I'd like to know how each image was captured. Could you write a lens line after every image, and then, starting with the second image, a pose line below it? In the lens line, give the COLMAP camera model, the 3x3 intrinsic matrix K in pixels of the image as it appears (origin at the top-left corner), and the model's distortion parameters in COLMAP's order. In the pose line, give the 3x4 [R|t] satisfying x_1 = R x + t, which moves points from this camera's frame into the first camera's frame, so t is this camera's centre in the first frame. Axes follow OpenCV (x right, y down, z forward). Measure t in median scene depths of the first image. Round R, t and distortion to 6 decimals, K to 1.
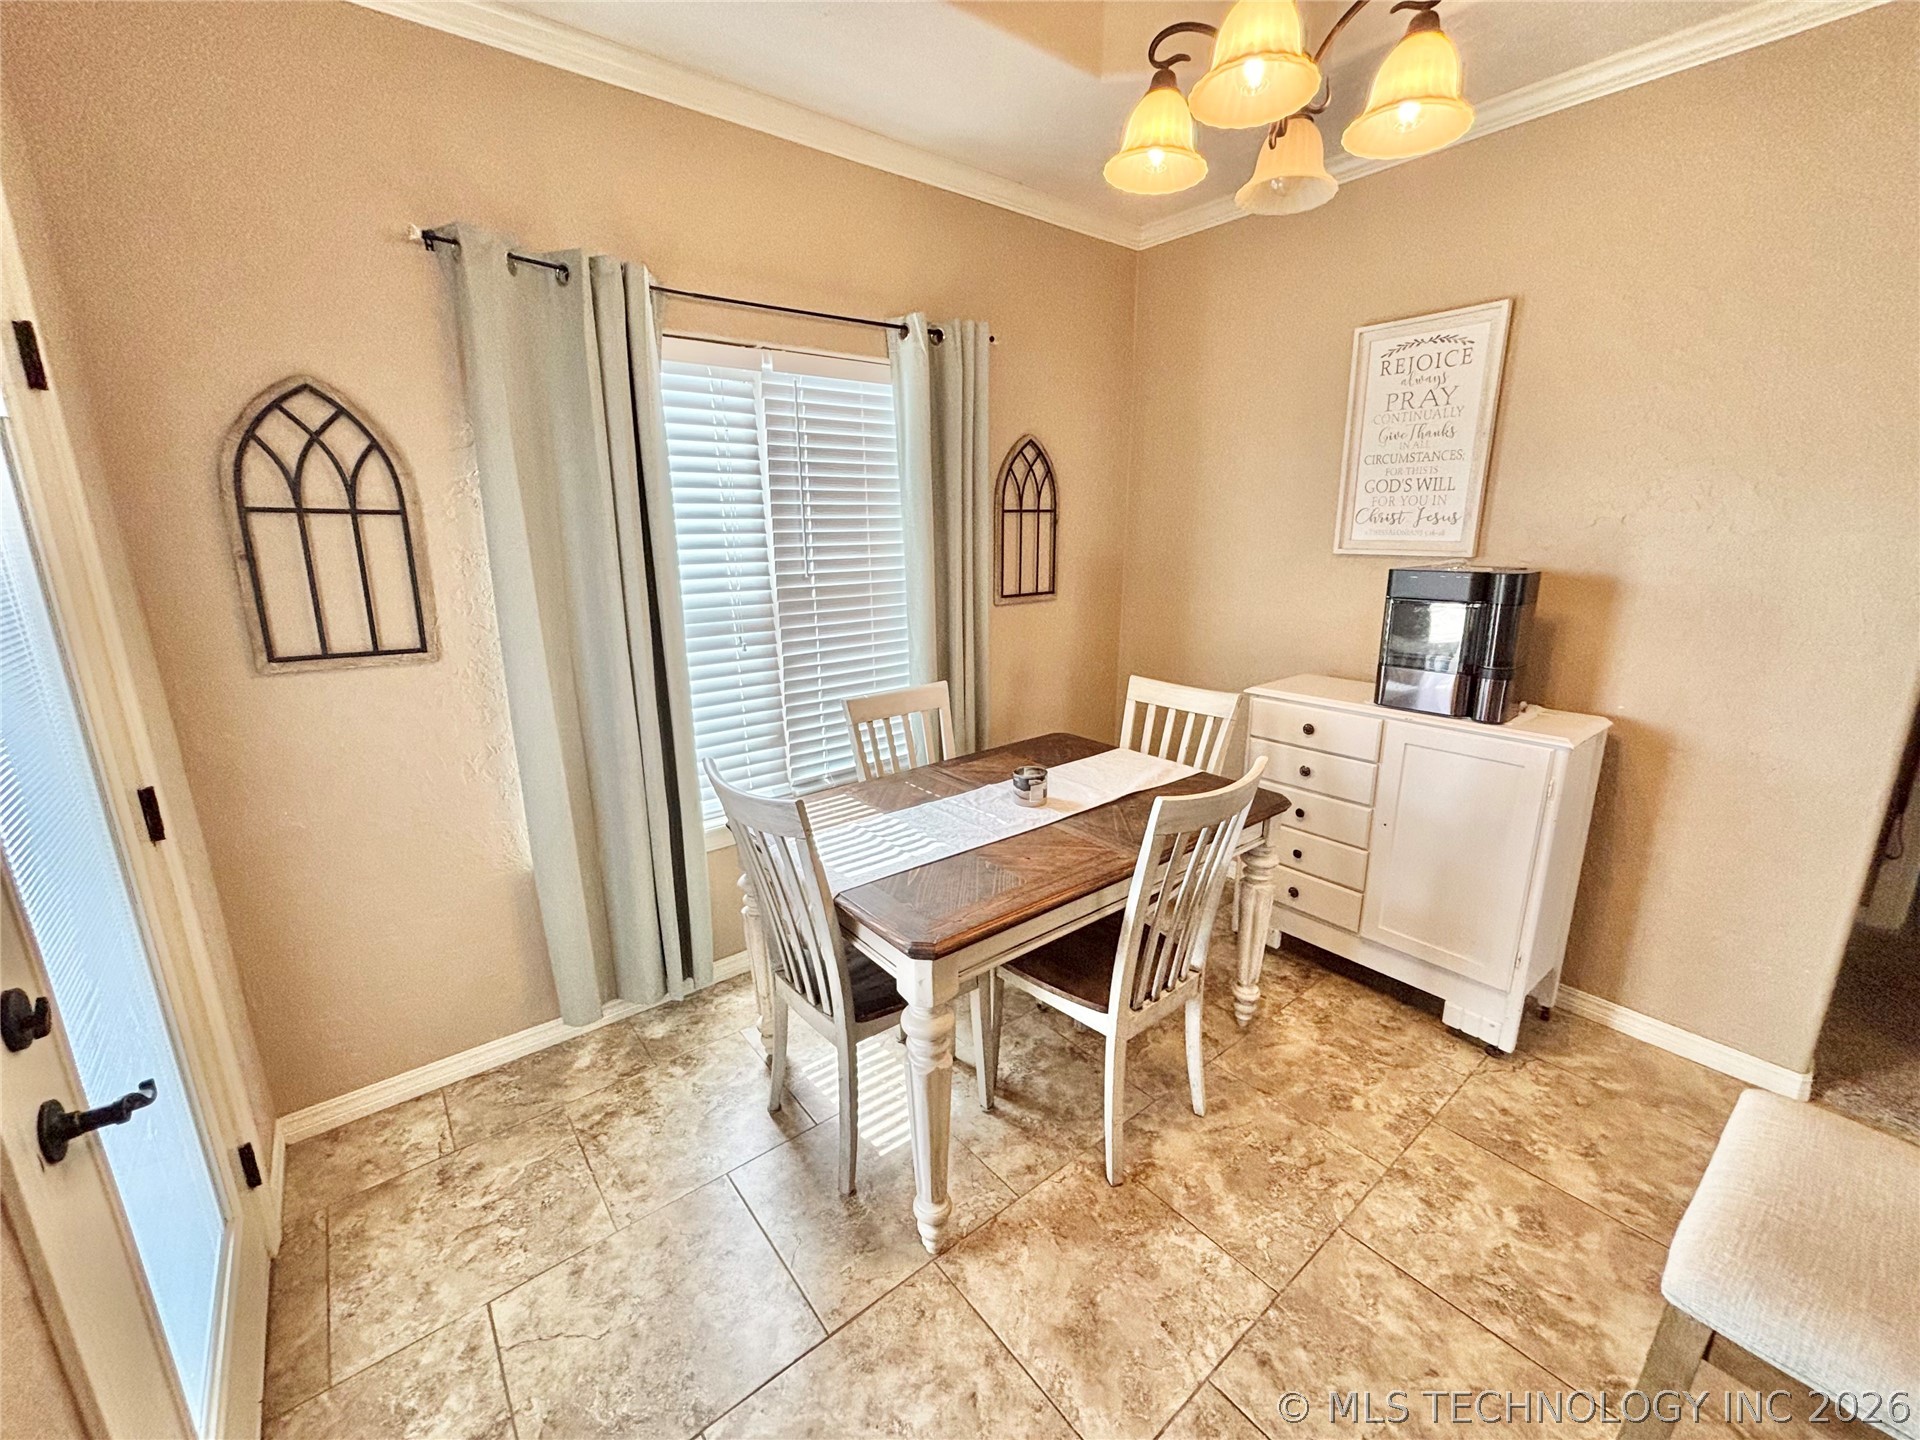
lens RADIAL K [[771.2, 0, 1008.3], [0, 771.2, 721.4], [0, 0, 1]] dist [0.002851, -0.001494]
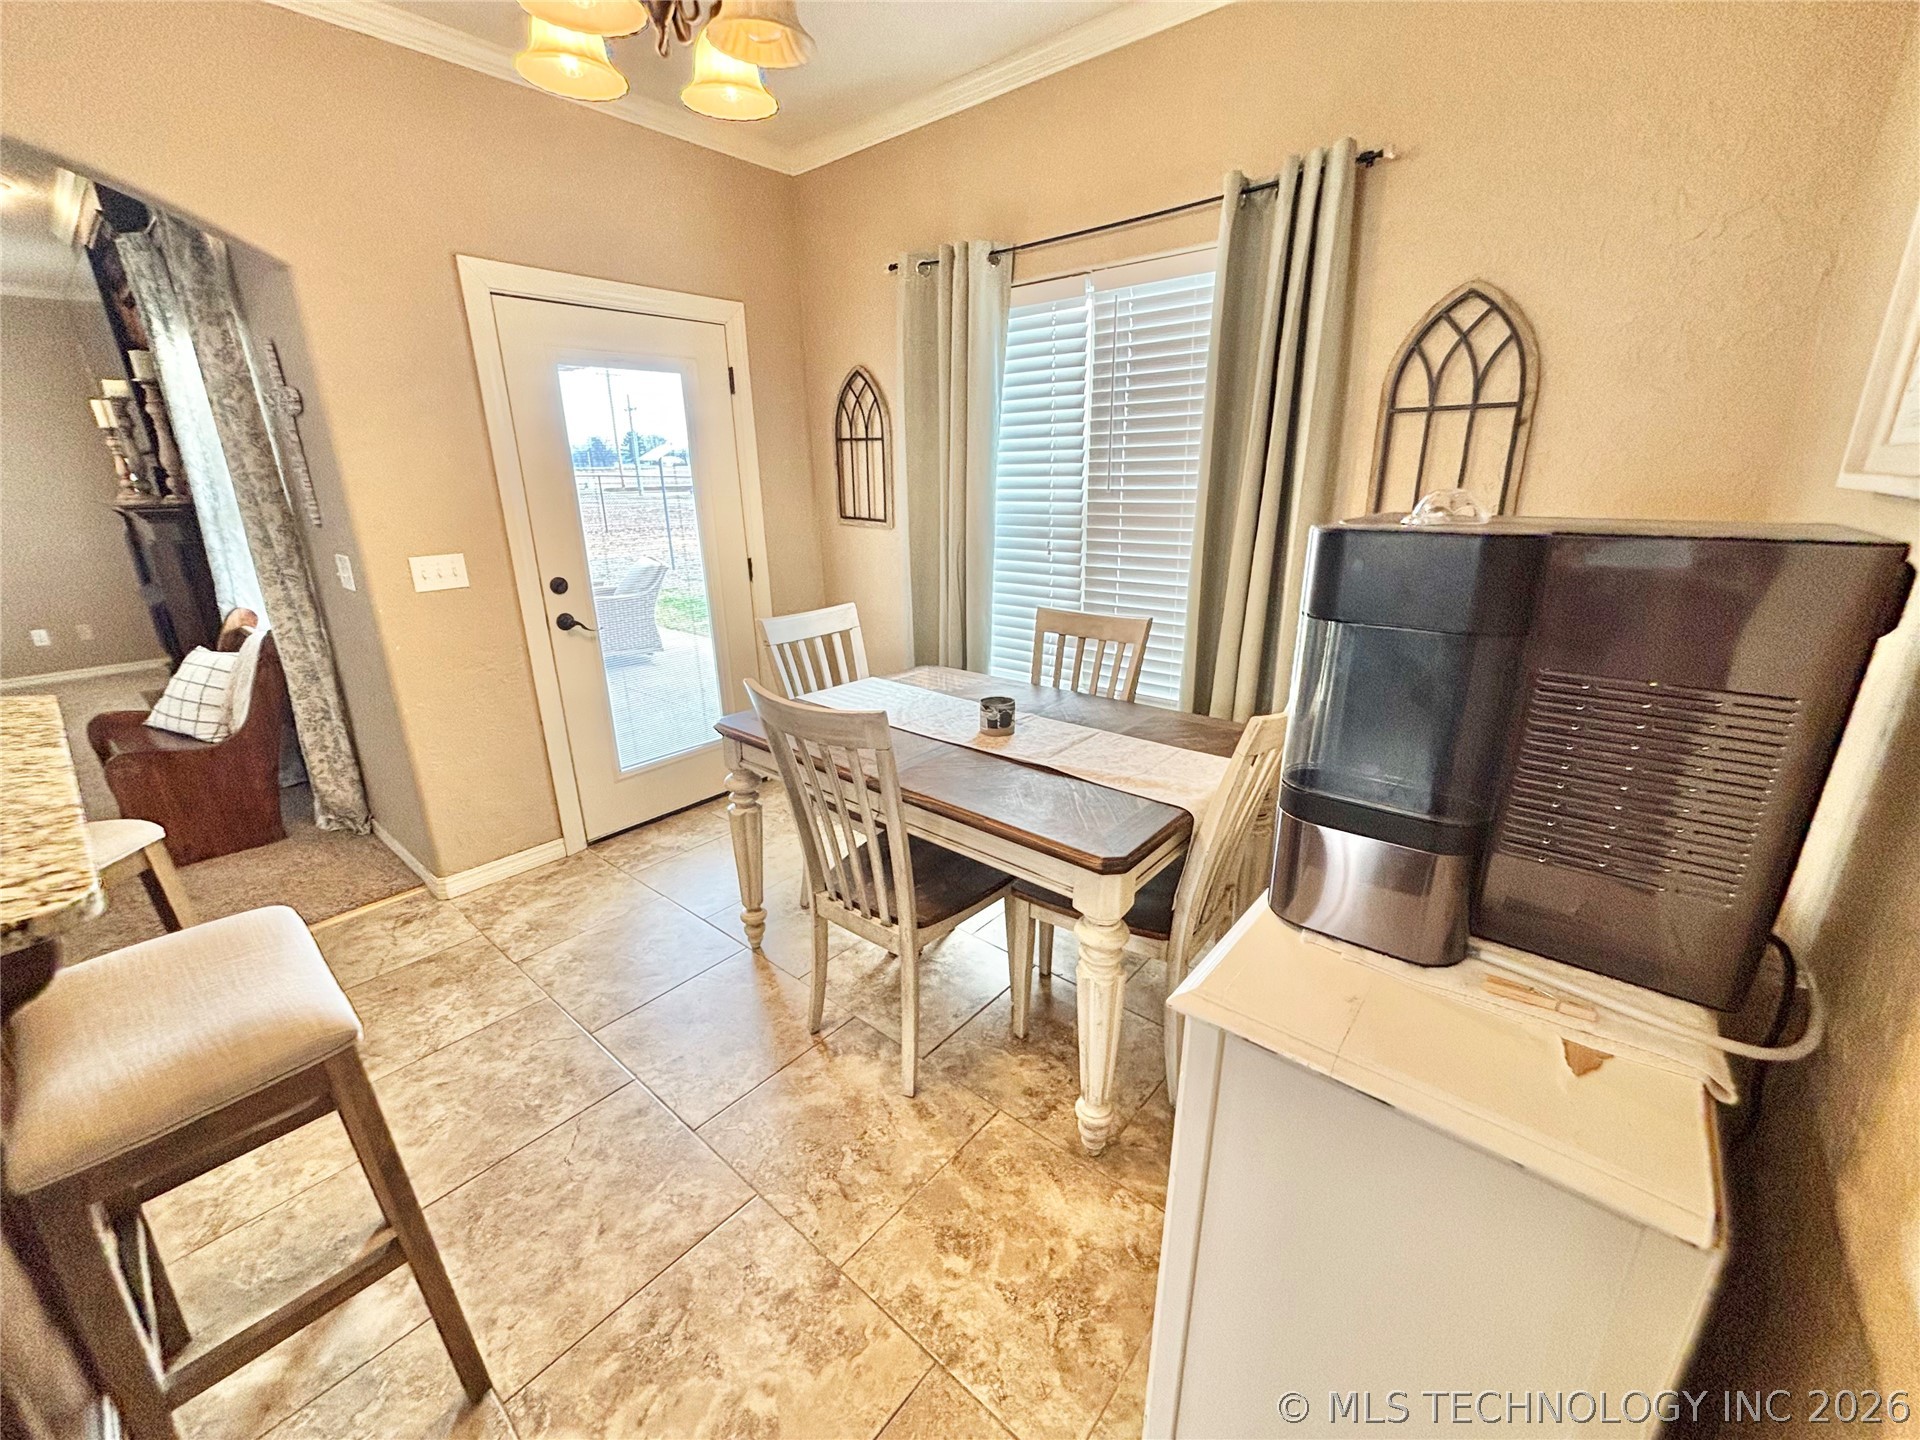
lens RADIAL K [[771.2, 0, 948.3], [0, 771.2, 713.4], [0, 0, 1]] dist [0.002851, -0.001494]
pose [[0.164267, 0.327921, -0.930314, 0.790264], [-0.211022, 0.932974, 0.291598, -0.169685], [0.963580, 0.148417, 0.222455, 0.616700]]
